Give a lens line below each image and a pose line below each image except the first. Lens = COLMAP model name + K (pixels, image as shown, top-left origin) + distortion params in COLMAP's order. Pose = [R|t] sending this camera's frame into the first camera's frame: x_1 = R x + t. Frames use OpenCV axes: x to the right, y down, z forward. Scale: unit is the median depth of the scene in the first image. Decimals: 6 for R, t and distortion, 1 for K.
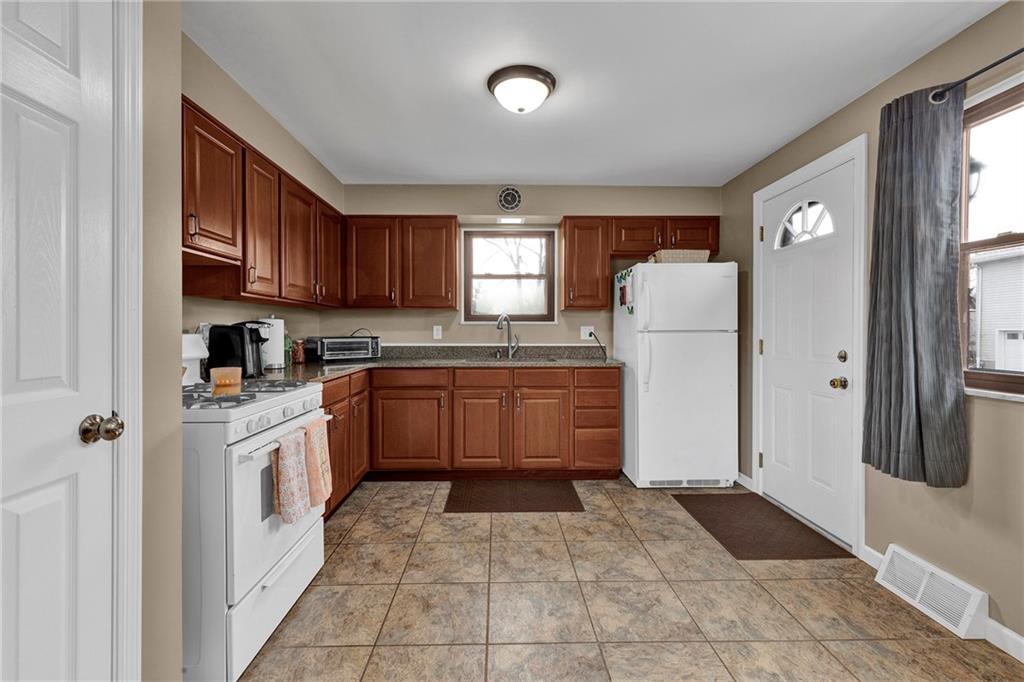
lens RADIAL K [[479.9, 0, 504.9], [0, 479.9, 330.4], [0, 0, 1]] dist [0.004154, 0.000523]
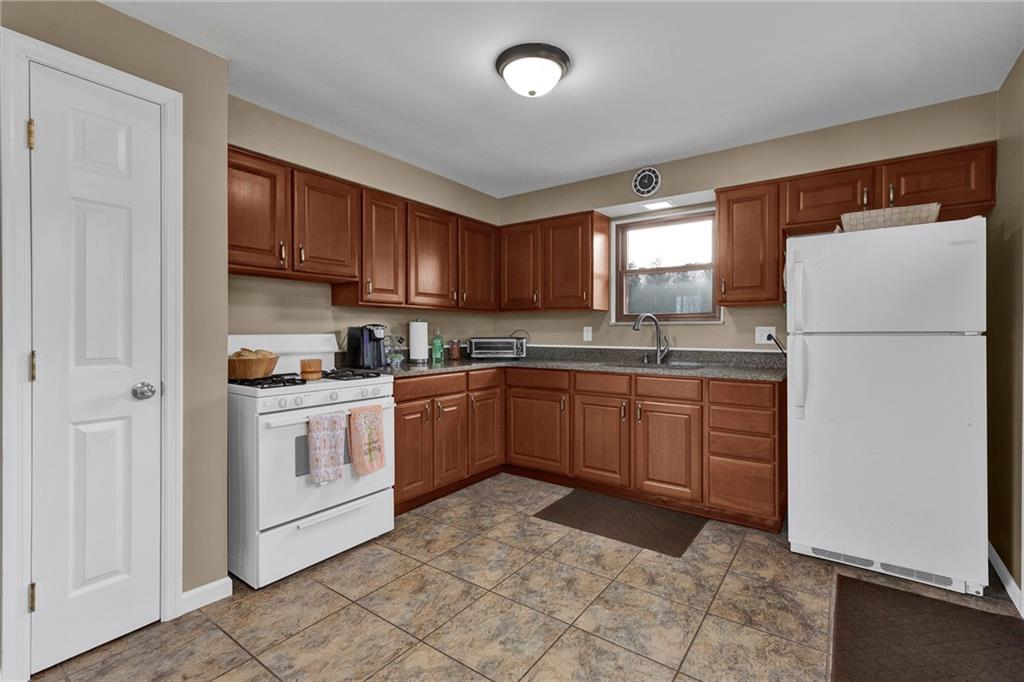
lens RADIAL K [[479.9, 0, 504.9], [0, 479.9, 330.4], [0, 0, 1]] dist [0.004154, 0.000523]
pose [[0.778467, -0.000623, -0.627685, 0.399207], [-0.001689, 0.999994, -0.003087, 0.000688], [0.627683, 0.003463, 0.778461, 0.172767]]
